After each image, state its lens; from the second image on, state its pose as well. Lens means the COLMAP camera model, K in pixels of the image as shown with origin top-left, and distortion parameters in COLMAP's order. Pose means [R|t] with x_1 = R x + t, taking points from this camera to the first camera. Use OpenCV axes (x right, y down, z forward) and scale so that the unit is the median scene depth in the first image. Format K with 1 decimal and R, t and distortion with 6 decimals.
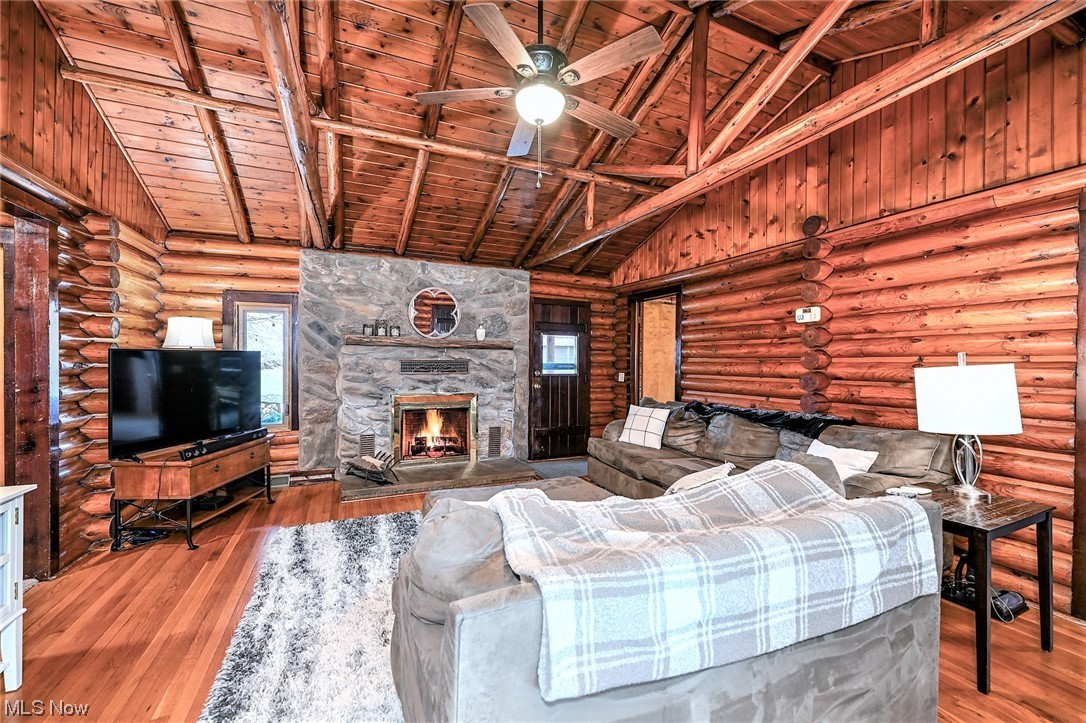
lens RADIAL K [[424.9, 0, 543.4], [0, 424.9, 363.9], [0, 0, 1]] dist [-0.000469, -0.000176]
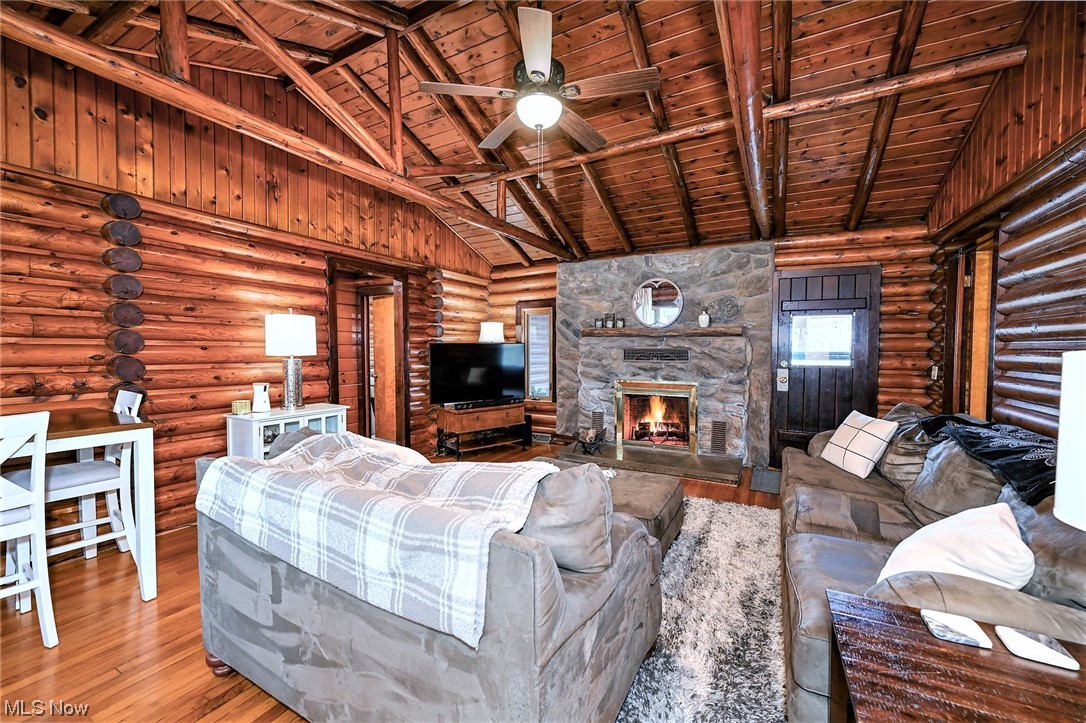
lens RADIAL K [[424.9, 0, 551.7], [0, 424.9, 361.8], [0, 0, 1]] dist [-0.000469, -0.000176]
pose [[0.614279, 0.016947, -0.788907, 0.424975], [-0.002223, 0.999803, 0.019747, 0.003492], [0.789086, -0.010377, 0.614196, 0.172365]]
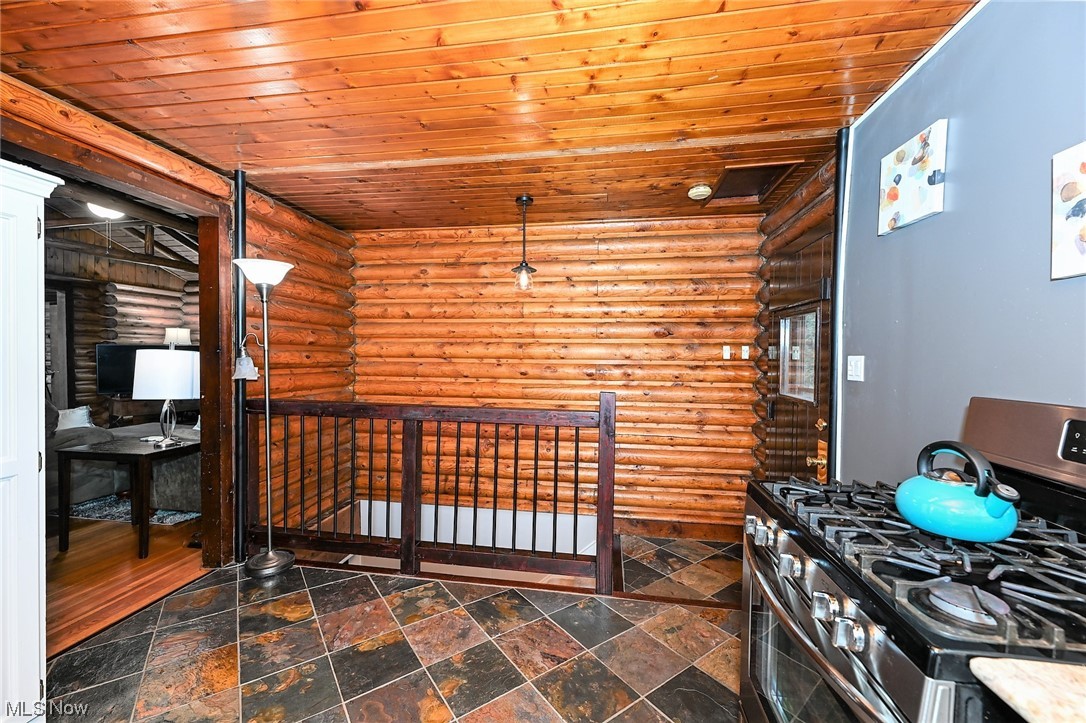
lens RADIAL K [[424.9, 0, 541.1], [0, 424.9, 358.5], [0, 0, 1]] dist [-0.000469, -0.000176]
pose [[0.834497, 0.000393, -0.551013, 1.242473], [-0.002980, 0.999988, -0.003801, 0.023225], [0.551005, 0.004814, 0.834488, 0.251631]]
